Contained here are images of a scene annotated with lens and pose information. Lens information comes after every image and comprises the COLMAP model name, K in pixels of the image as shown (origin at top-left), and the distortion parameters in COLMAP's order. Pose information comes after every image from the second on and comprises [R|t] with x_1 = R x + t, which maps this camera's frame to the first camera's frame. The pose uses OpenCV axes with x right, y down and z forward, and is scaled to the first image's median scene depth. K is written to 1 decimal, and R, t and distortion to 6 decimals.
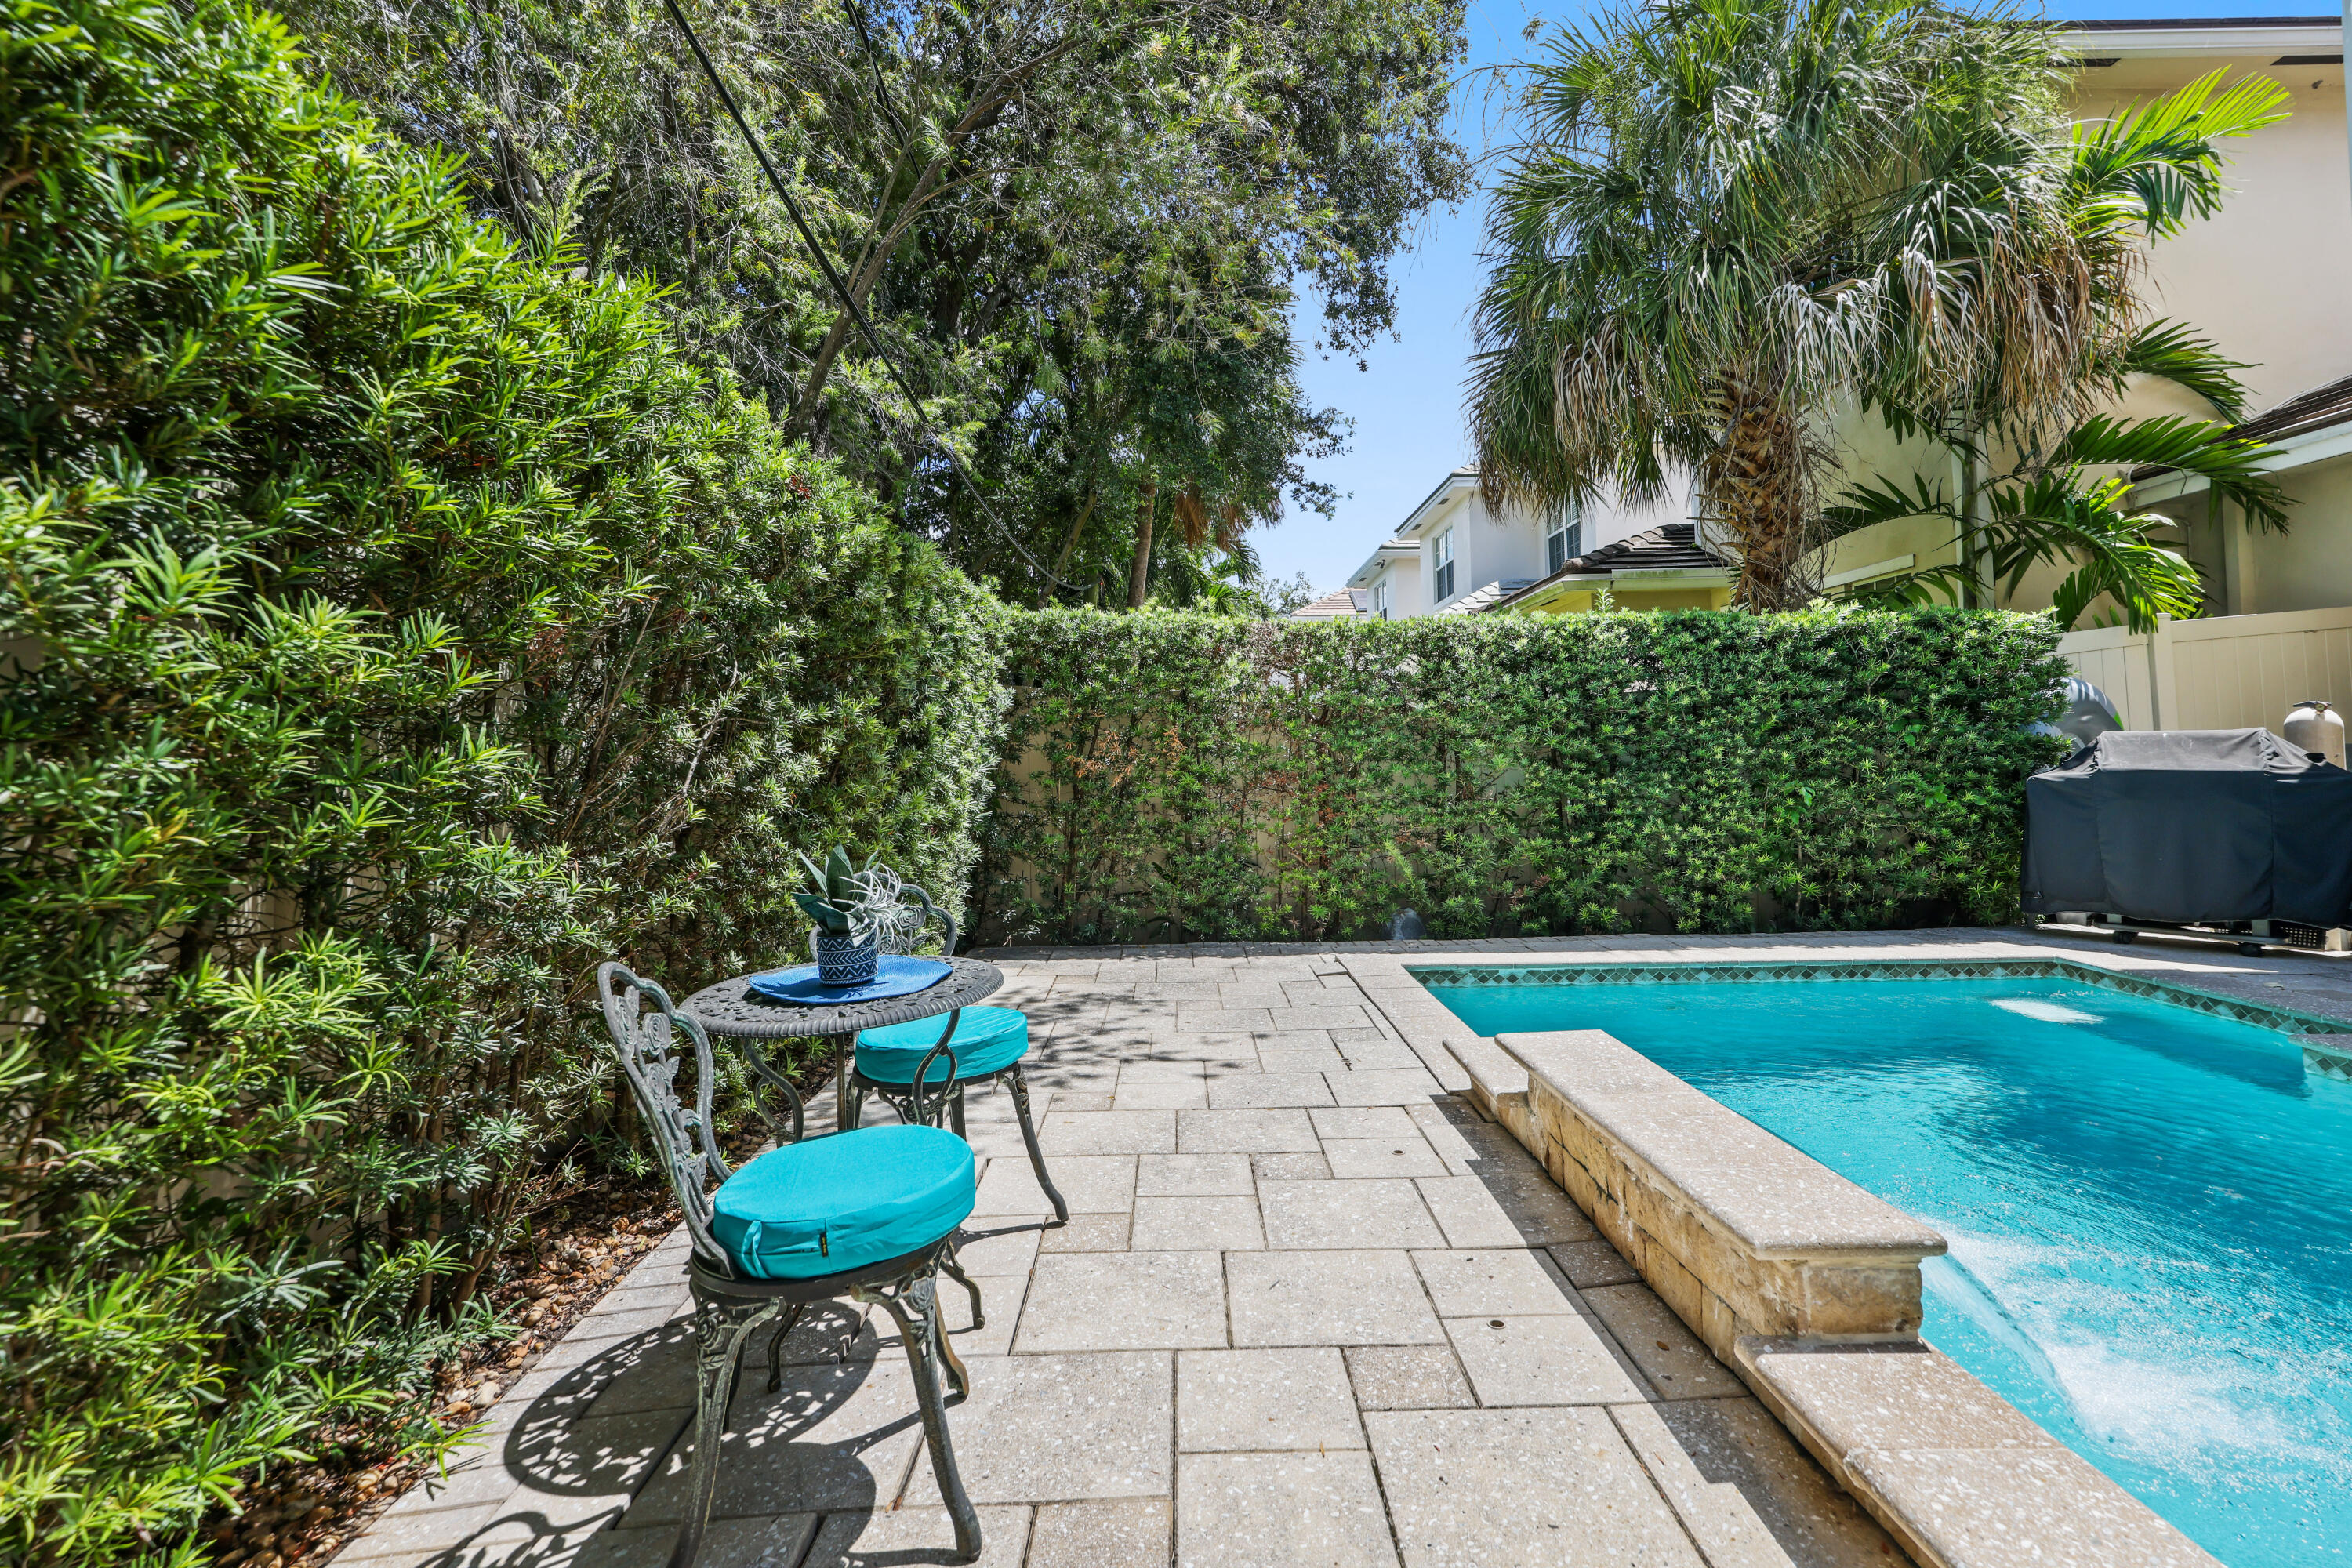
lens RADIAL K [[1101.7, 0, 1176.5], [0, 1101.7, 717.2], [0, 0, 1]] dist [0.002139, 0.000099]
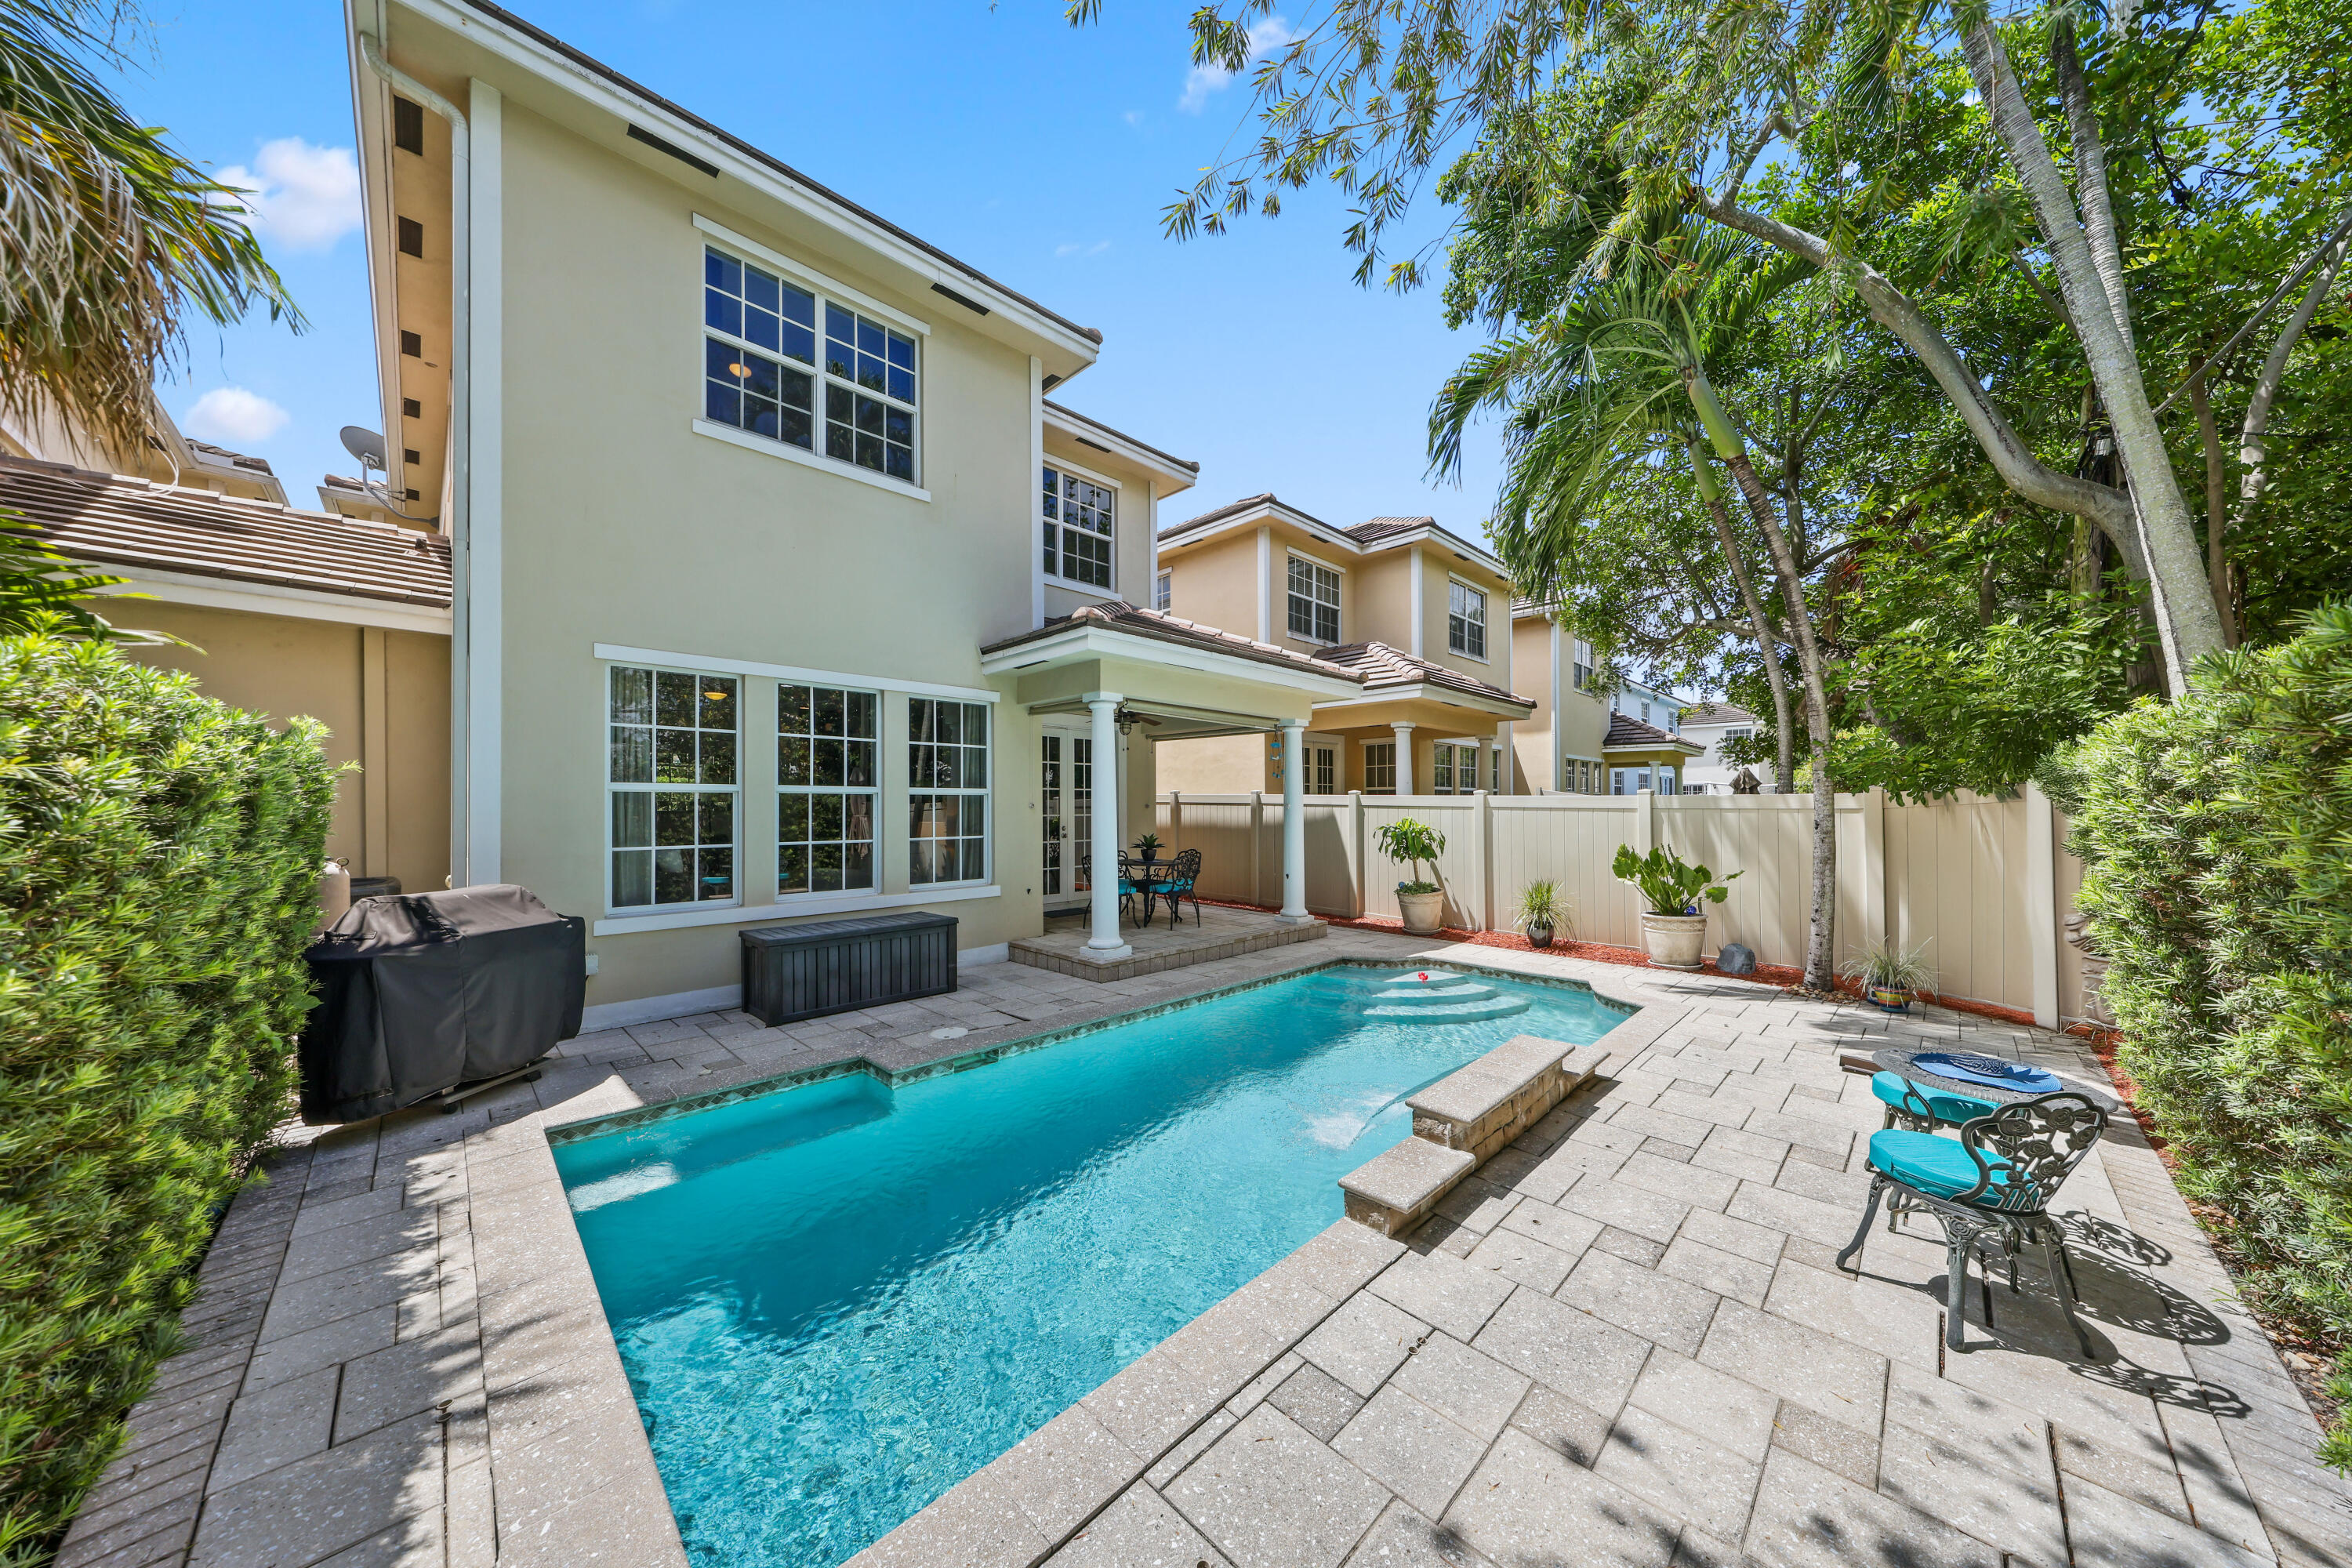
lens RADIAL K [[762.9, 0, 1185.0], [0, 762.9, 797.6], [0, 0, 1]] dist [-0.000924, -0.000113]
pose [[-0.709067, 0.025797, 0.704669, -0.086327], [-0.013154, 0.998673, -0.049796, -0.045593], [-0.705019, -0.044578, -0.707786, 0.952195]]
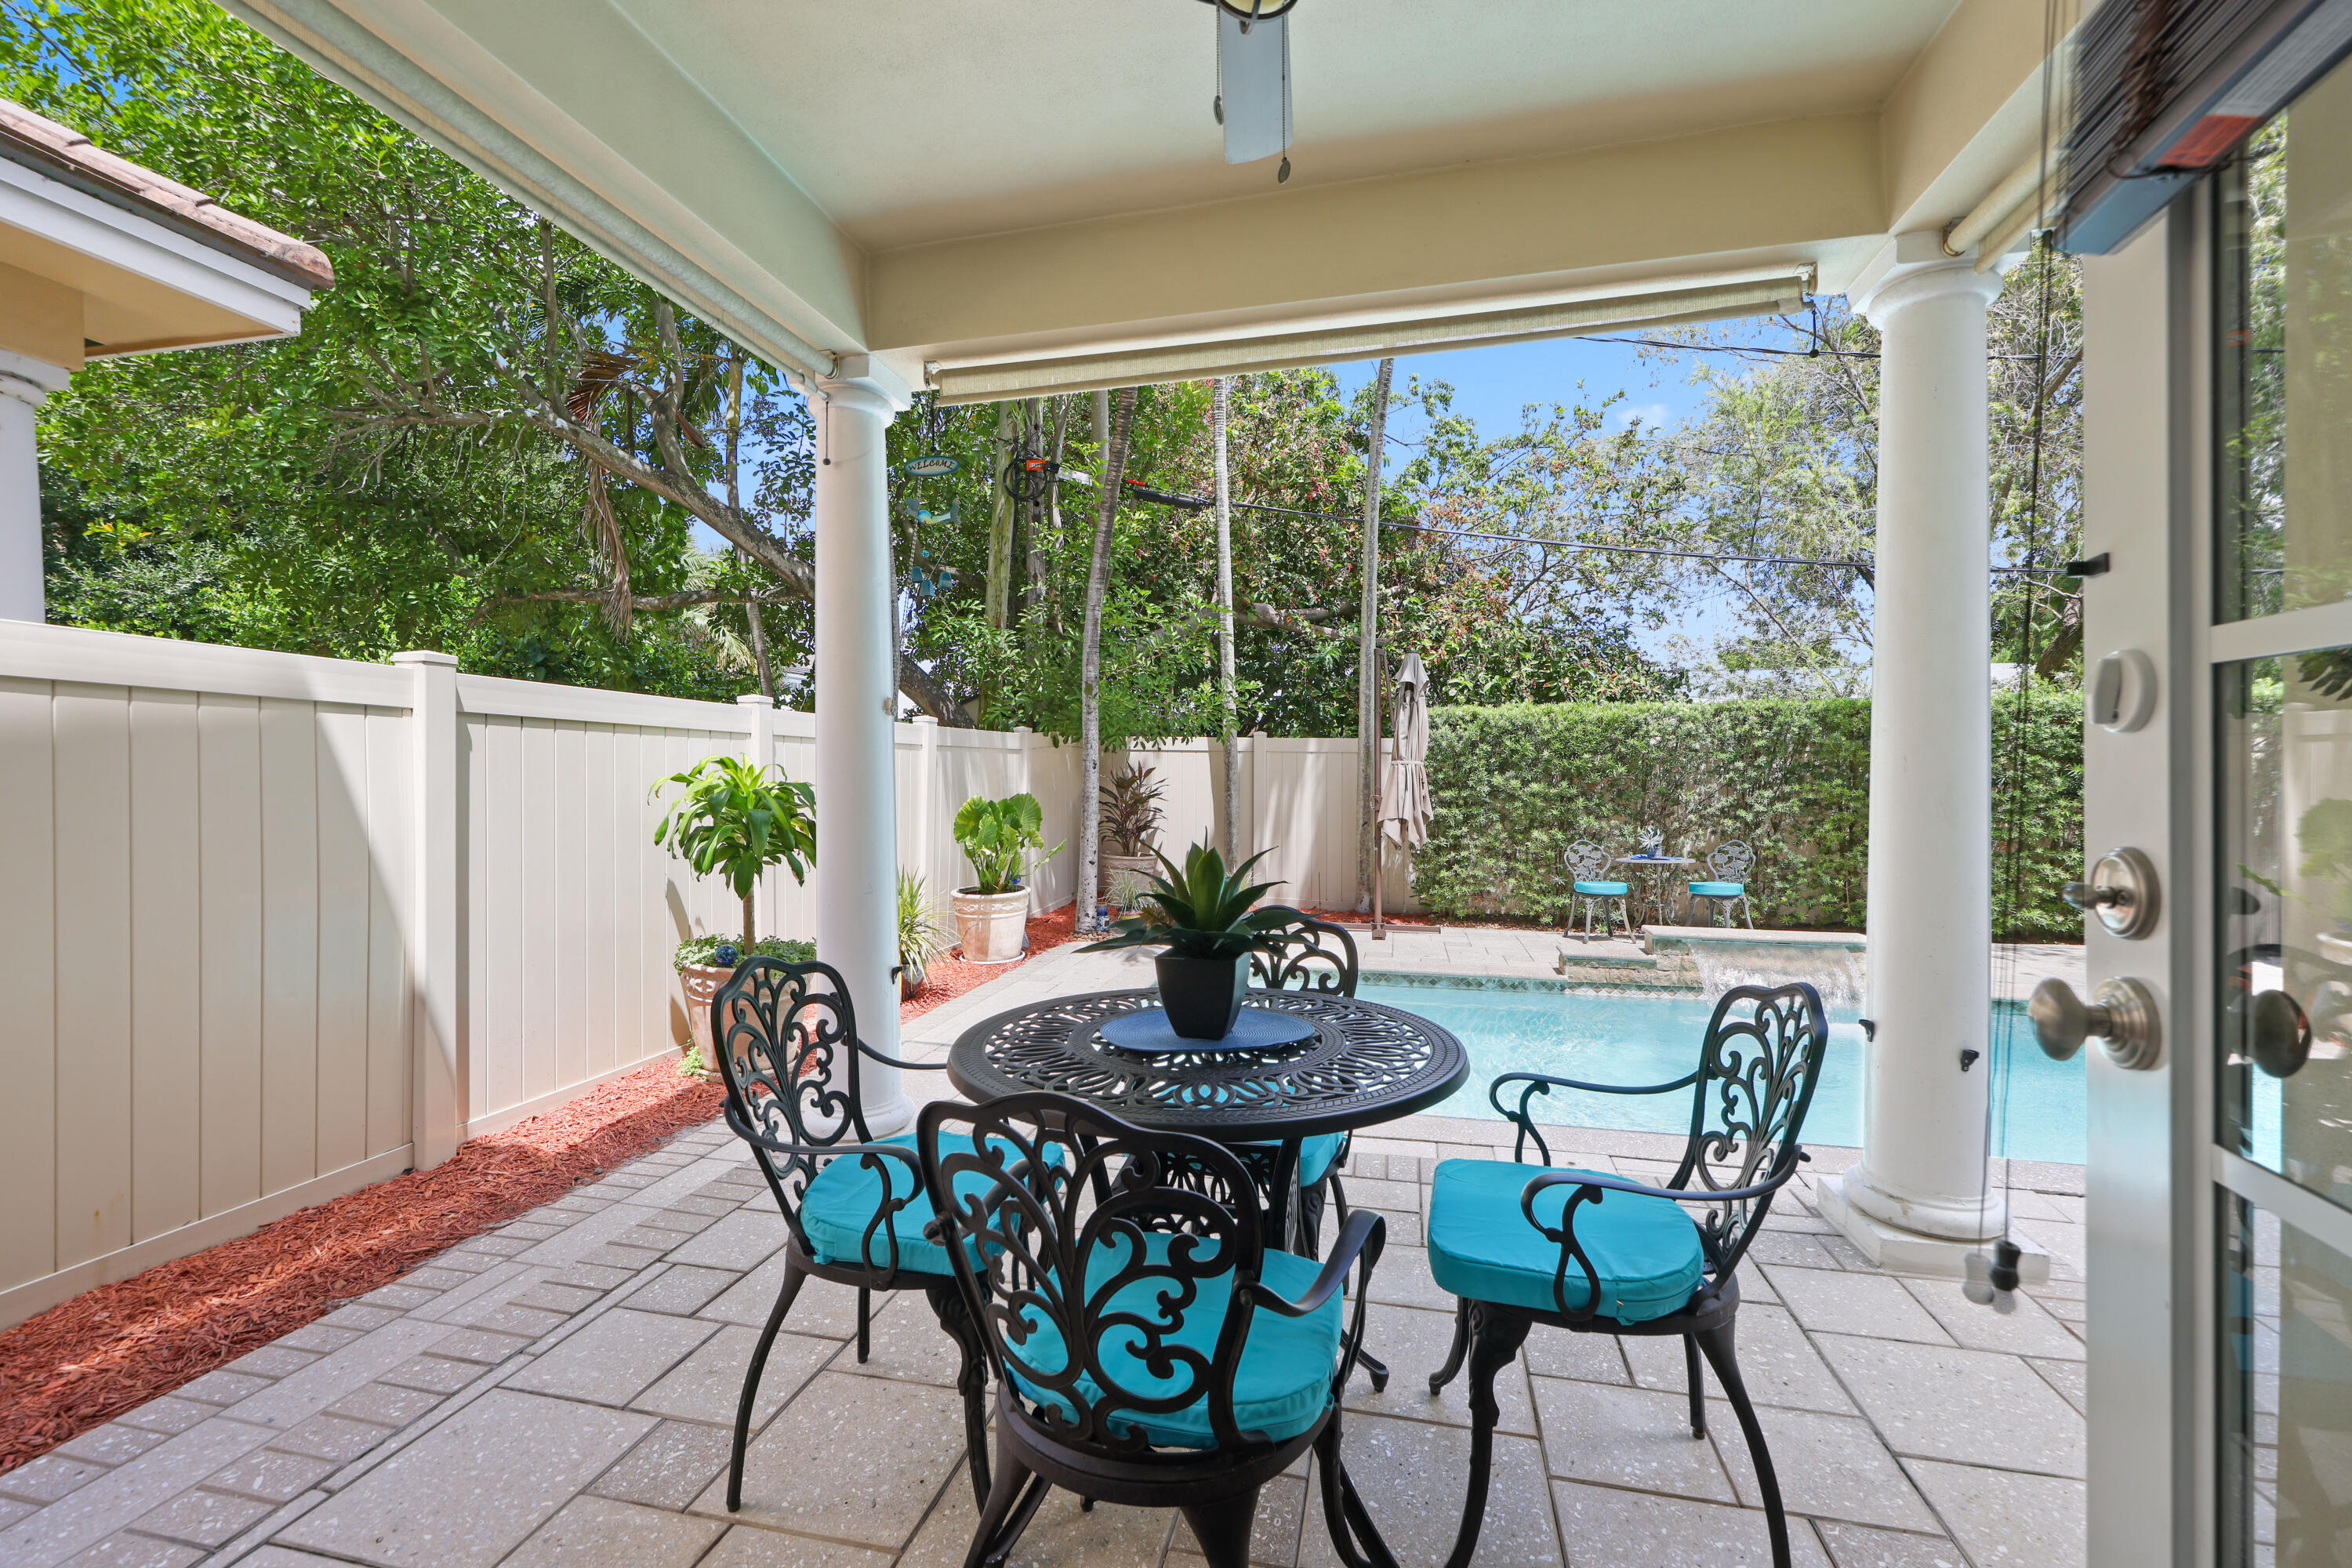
lens RADIAL K [[977.8, 0, 1166.9], [0, 977.8, 769.2], [0, 0, 1]] dist [-0.002563, -0.000556]
pose [[-0.234792, 0.022154, -0.971793, 1.265721], [0.043382, 0.998983, 0.012293, -0.073428], [0.971077, -0.039272, -0.235514, 0.020517]]
